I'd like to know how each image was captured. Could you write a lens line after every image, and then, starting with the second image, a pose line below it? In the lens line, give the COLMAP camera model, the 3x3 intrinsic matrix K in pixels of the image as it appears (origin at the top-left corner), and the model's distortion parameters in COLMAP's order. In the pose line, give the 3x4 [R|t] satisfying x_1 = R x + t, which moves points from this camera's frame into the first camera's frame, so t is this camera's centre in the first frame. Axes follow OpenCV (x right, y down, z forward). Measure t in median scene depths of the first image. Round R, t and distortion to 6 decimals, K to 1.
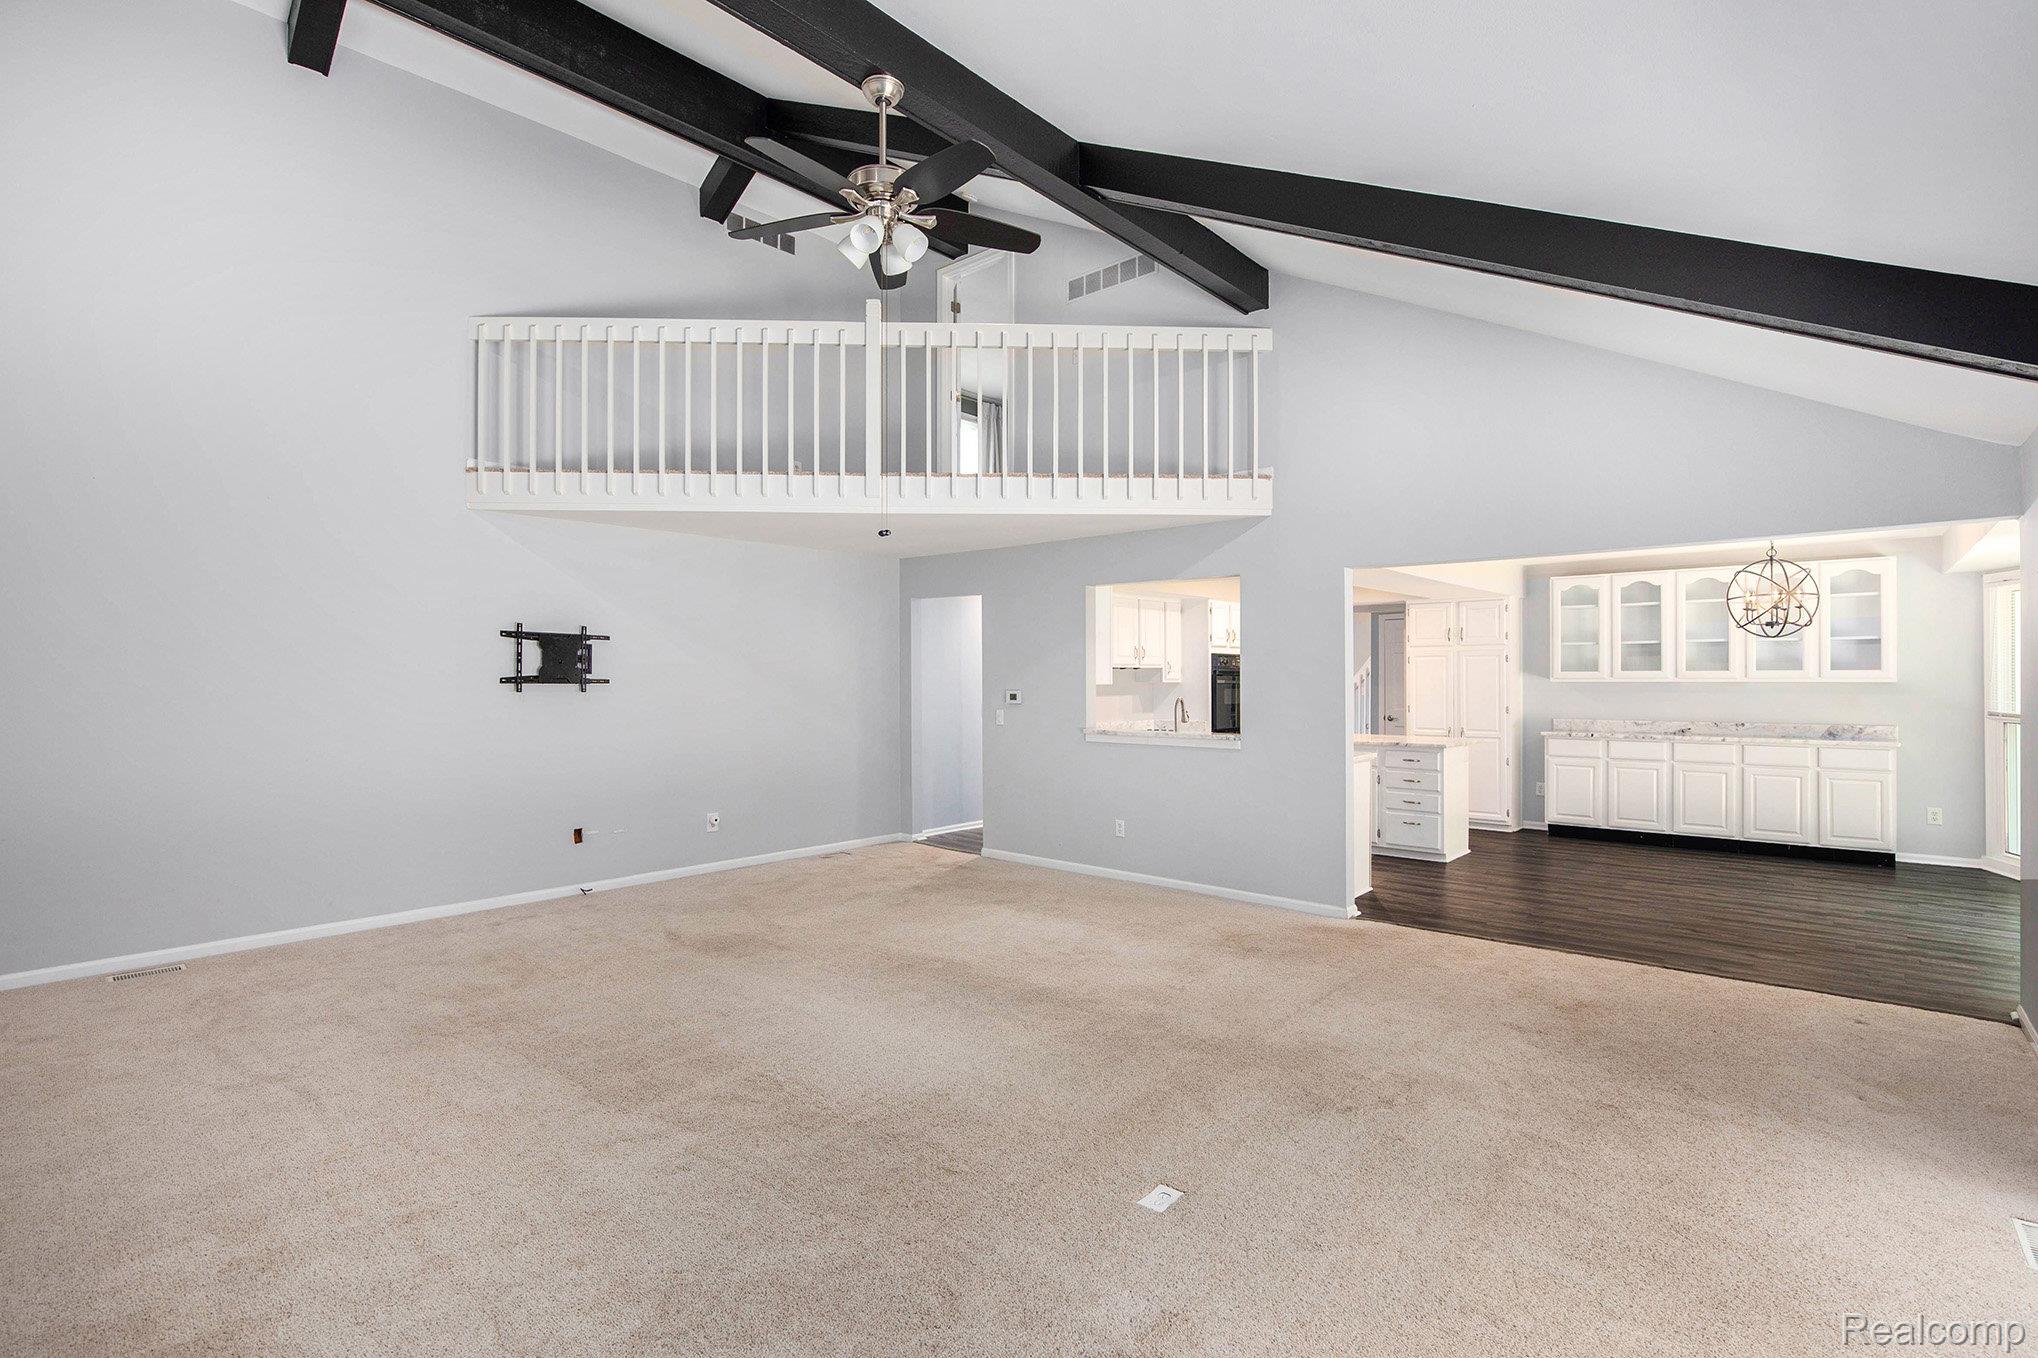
lens RADIAL K [[946.2, 0, 1012.5], [0, 946.2, 675.0], [0, 0, 1]] dist [-0.026009, 0.003901]
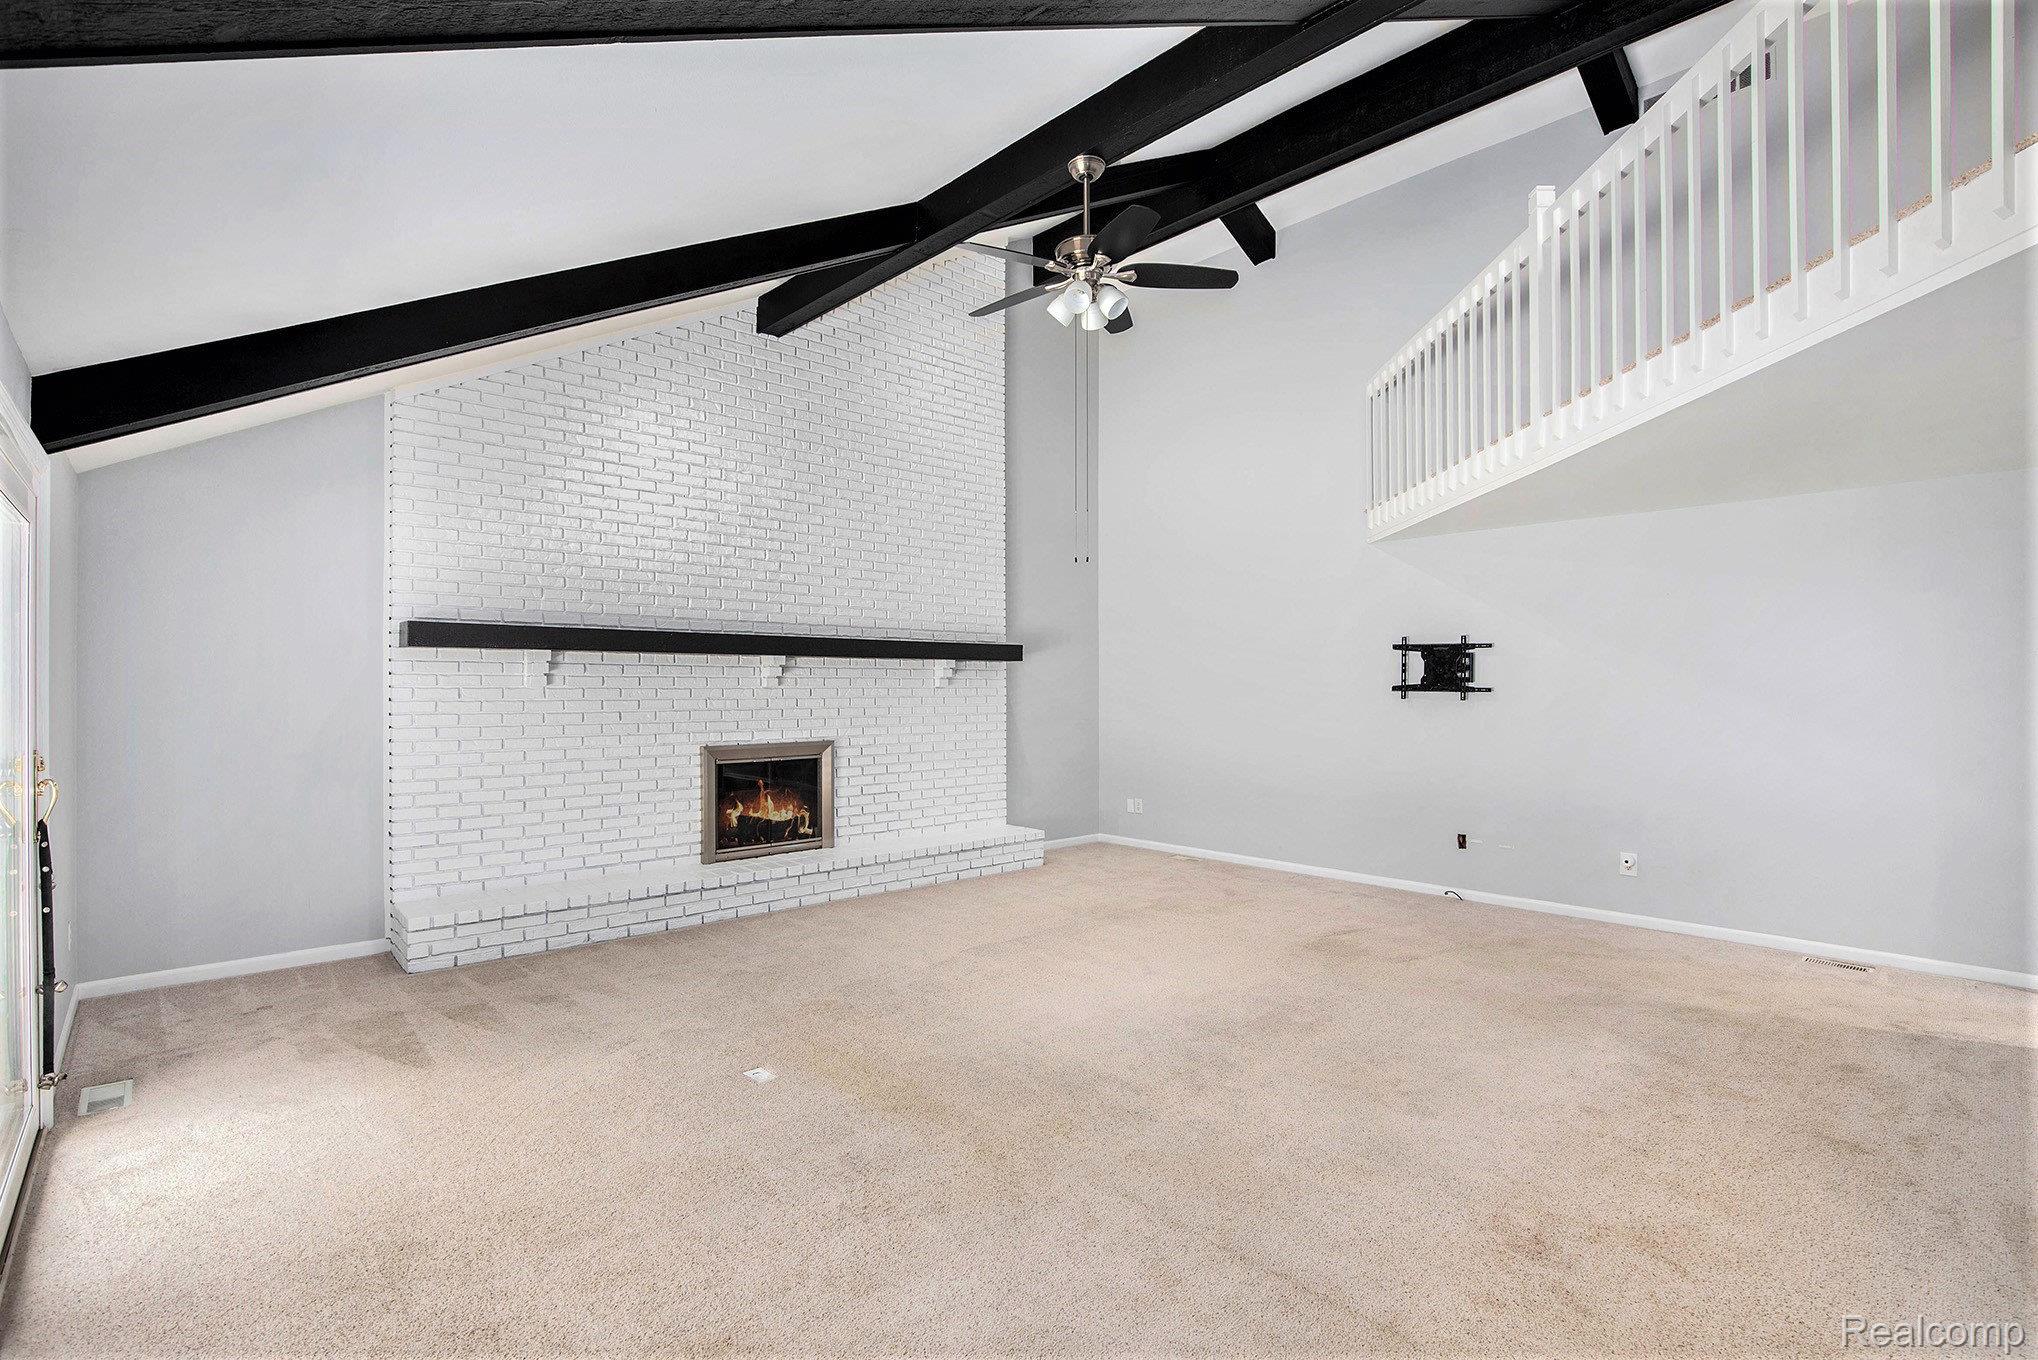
lens RADIAL K [[946.2, 0, 1015.4], [0, 946.2, 676.6], [0, 0, 1]] dist [-0.026009, 0.003901]
pose [[-0.095261, -0.008435, -0.995417, 0.468385], [0.002399, 0.999959, -0.008704, 0.000181], [0.995449, -0.003217, -0.095237, 0.478849]]
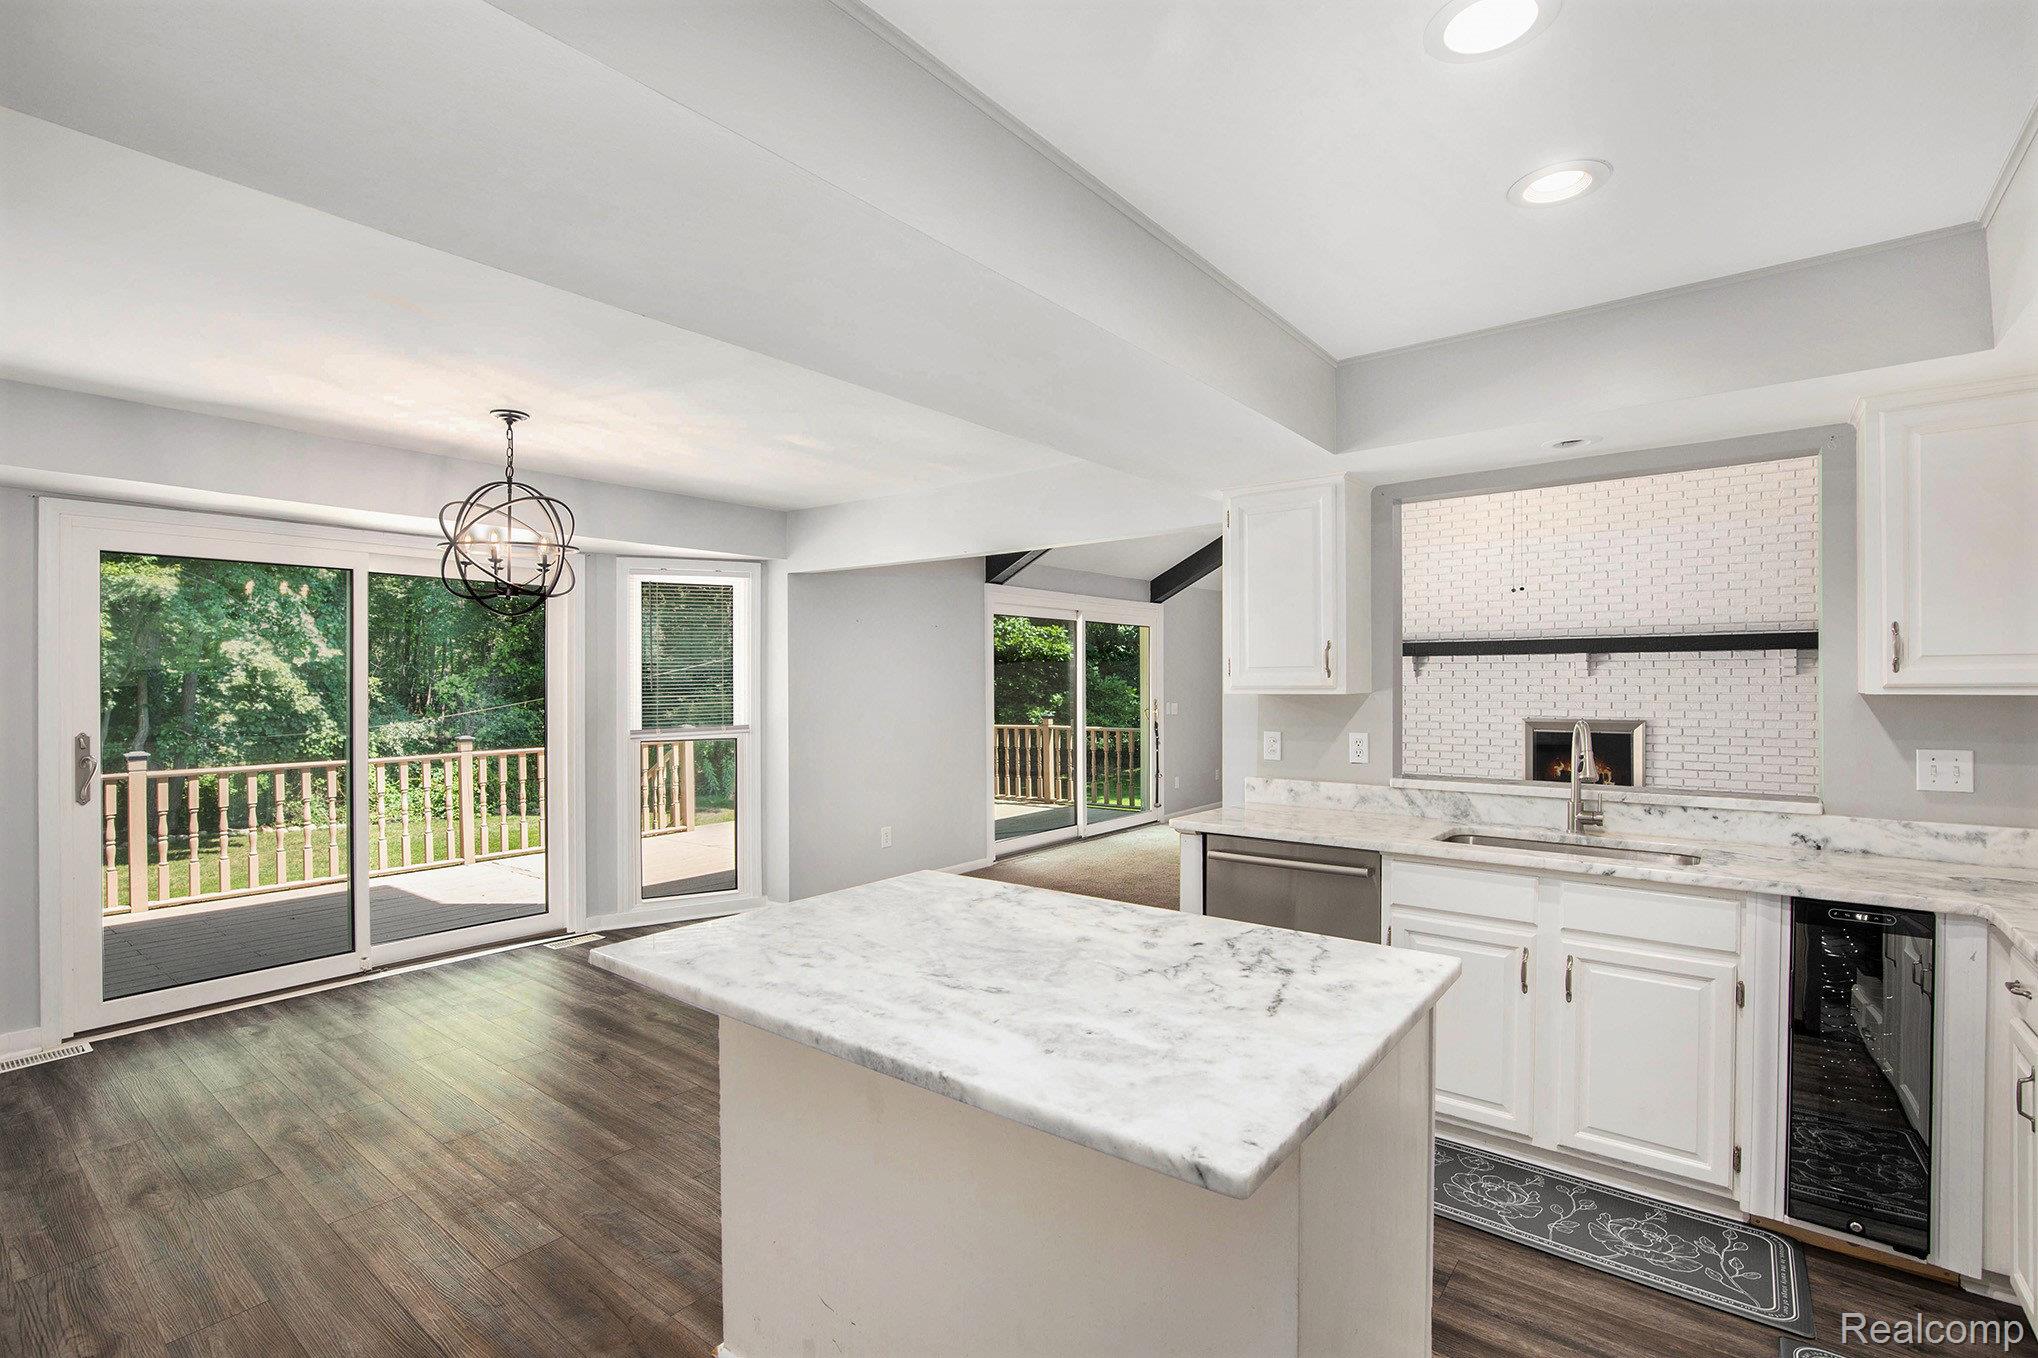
lens RADIAL K [[946.2, 0, 1010.1], [0, 946.2, 682.1], [0, 0, 1]] dist [-0.026009, 0.003901]
pose [[-0.998027, 0.006219, -0.062482, 0.398043], [0.006197, 0.999981, 0.000559, 0.002702], [0.062484, 0.000171, -0.998046, 1.187789]]
